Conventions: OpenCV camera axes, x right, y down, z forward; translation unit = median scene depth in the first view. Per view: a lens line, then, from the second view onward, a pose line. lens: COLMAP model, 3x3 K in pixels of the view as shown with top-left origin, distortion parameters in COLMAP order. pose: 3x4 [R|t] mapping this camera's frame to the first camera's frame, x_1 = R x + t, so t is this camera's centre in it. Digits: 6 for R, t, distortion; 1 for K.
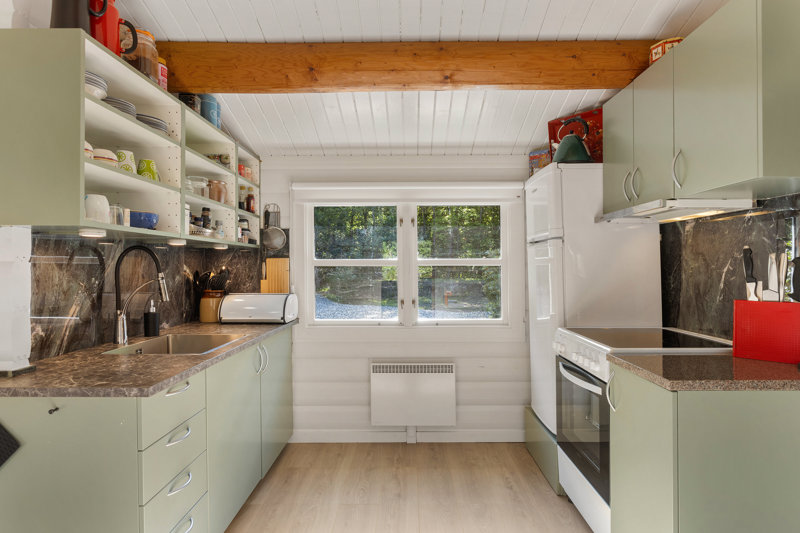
lens RADIAL K [[455.6, 0, 398.7], [0, 455.6, 266.3], [0, 0, 1]] dist [0.009126, 0.000857]
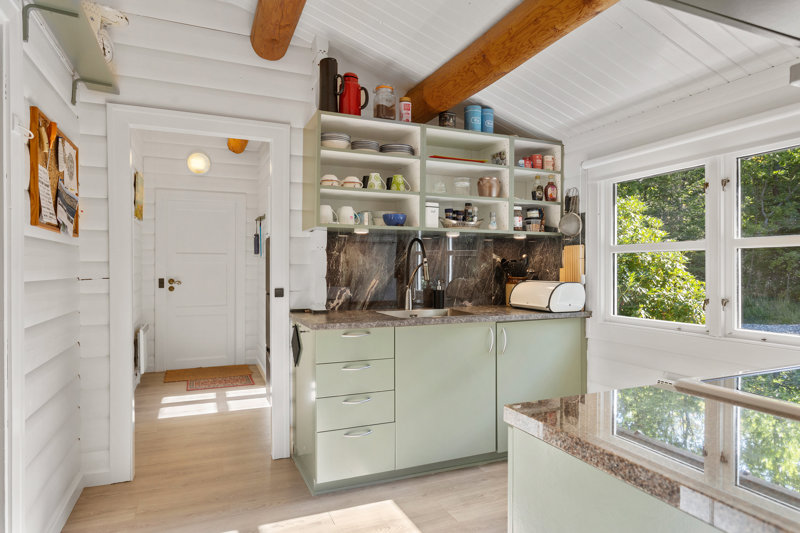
lens RADIAL K [[495.5, 0, 396.1], [0, 495.5, 272.8], [0, 0, 1]] dist [0.001663, 0.003275]
pose [[0.387965, 0.009520, -0.921625, 0.606641], [-0.003209, 0.999955, 0.008978, 0.034970], [0.921668, -0.000526, 0.387978, 0.305740]]
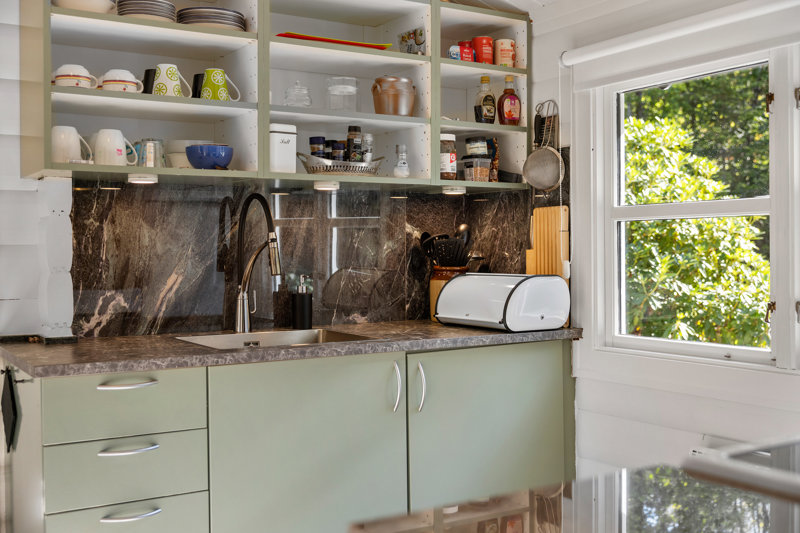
lens RADIAL K [[934.0, 0, 395.1], [0, 934.0, 270.6], [0, 0, 1]] dist [0.016661, 0.000000]
pose [[0.521880, 0.014660, -0.852893, 0.605251], [0.004927, 0.999784, 0.020200, 0.035512], [0.853005, -0.014744, 0.521694, 0.353980]]
